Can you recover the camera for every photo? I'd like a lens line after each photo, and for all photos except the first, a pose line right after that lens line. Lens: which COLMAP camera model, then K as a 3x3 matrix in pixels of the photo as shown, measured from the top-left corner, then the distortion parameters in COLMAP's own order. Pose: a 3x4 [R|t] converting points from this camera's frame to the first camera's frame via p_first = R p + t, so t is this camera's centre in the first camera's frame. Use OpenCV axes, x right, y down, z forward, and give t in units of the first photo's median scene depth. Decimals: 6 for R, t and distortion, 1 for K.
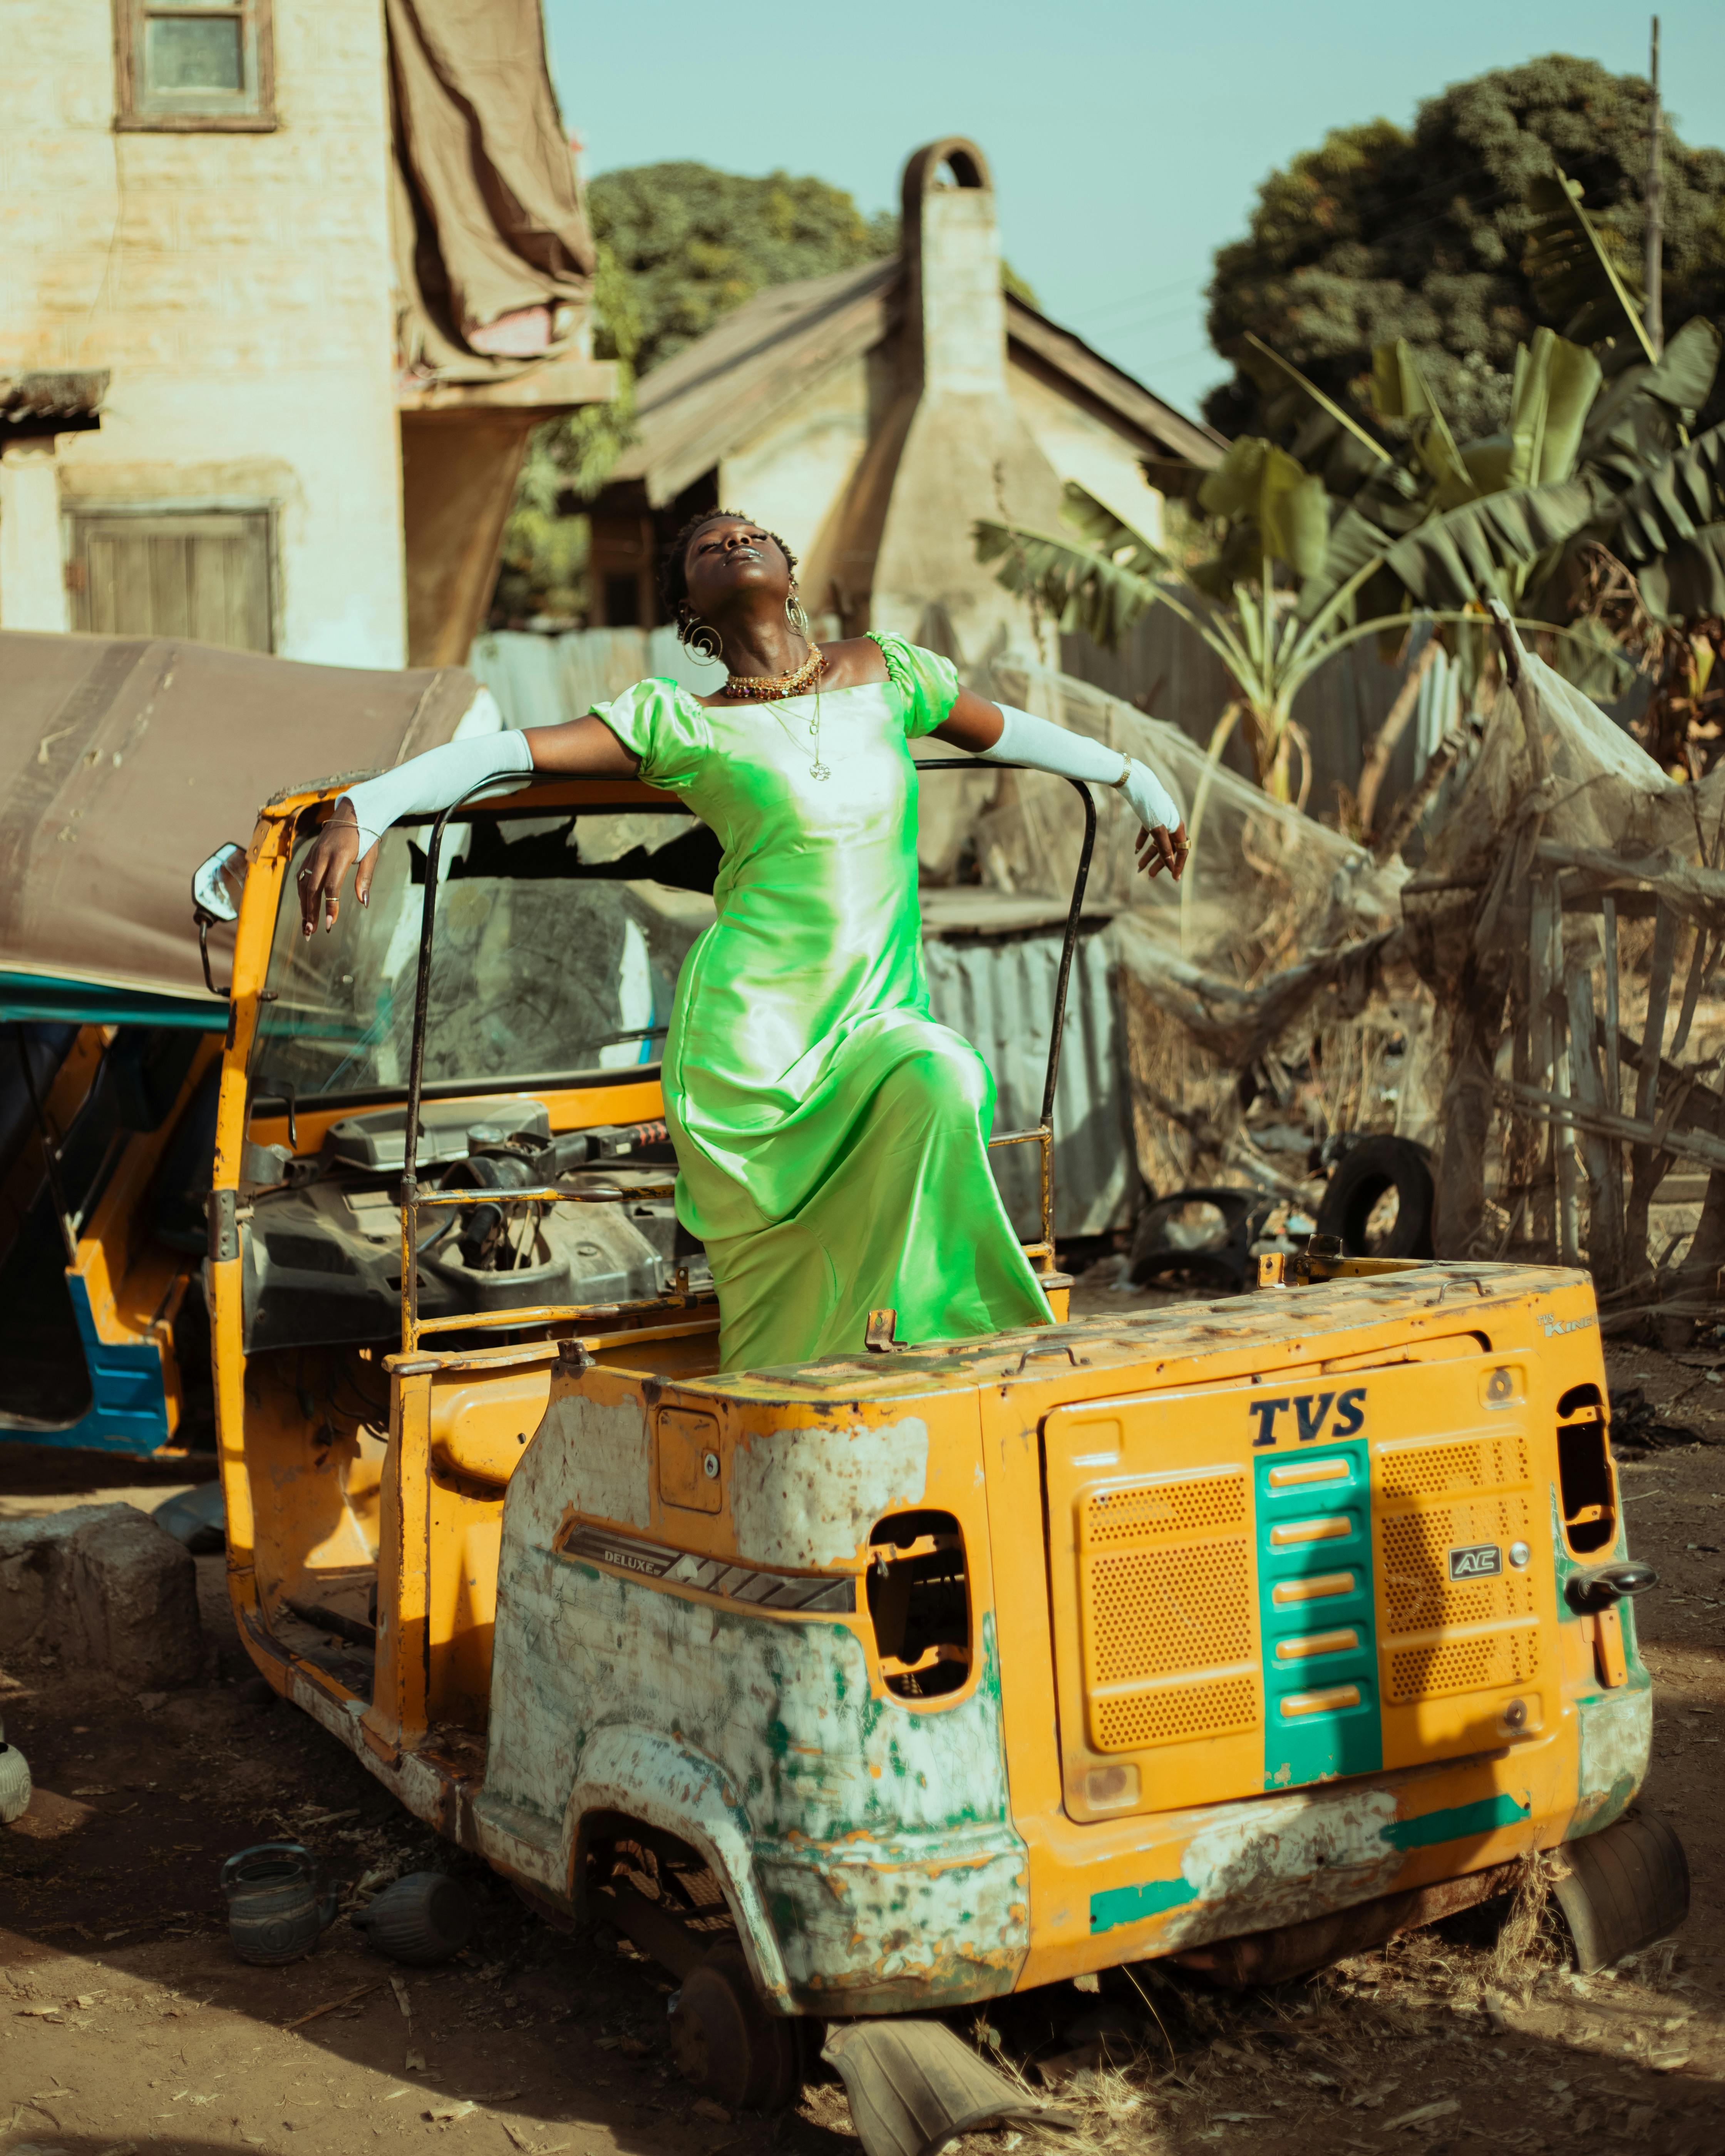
lens RADIAL K [[3720.4, 0, 849.1], [0, 3720.4, 781.4], [0, 0, 1]] dist [-0.116471, 0.059882]
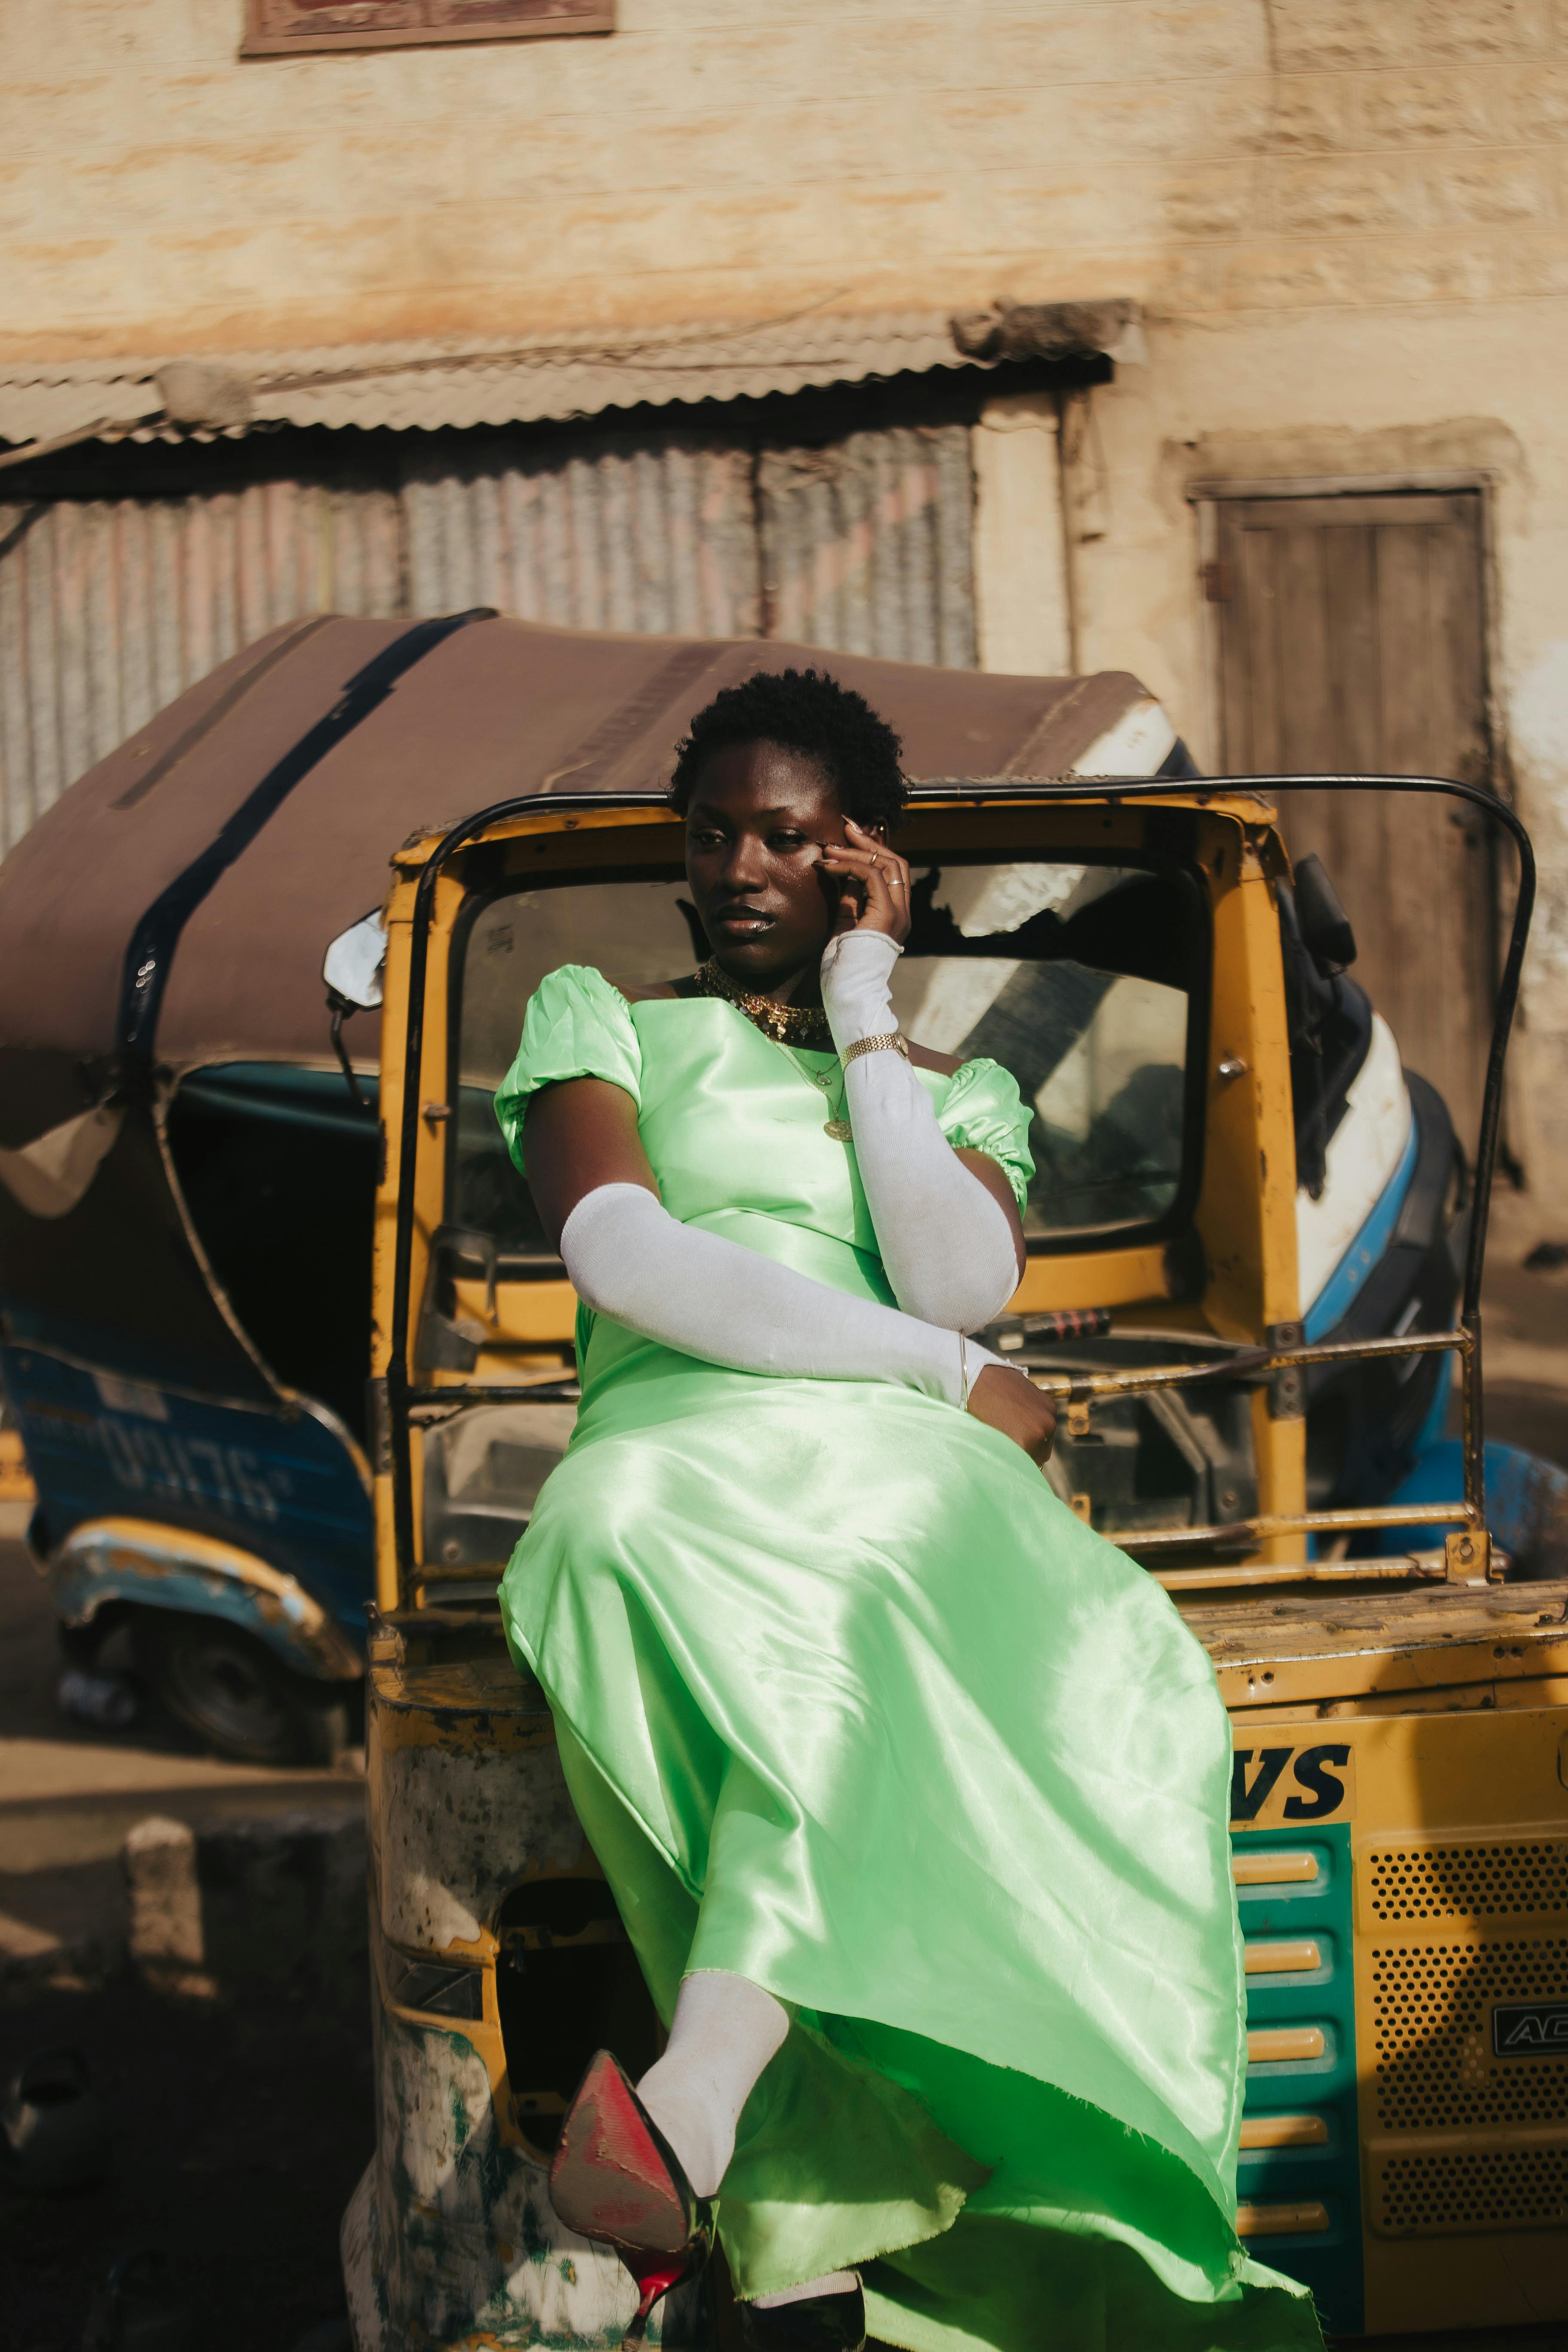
lens RADIAL K [[4861.2, 0, 784.0], [0, 4861.2, 1176.0], [0, 0, 1]] dist [-0.294879, -0.098514]
pose [[0.913222, 0.021093, -0.406917, 0.377378], [0.004354, 0.998097, 0.061509, 0.015258], [0.407440, -0.057943, 0.911392, 0.211617]]
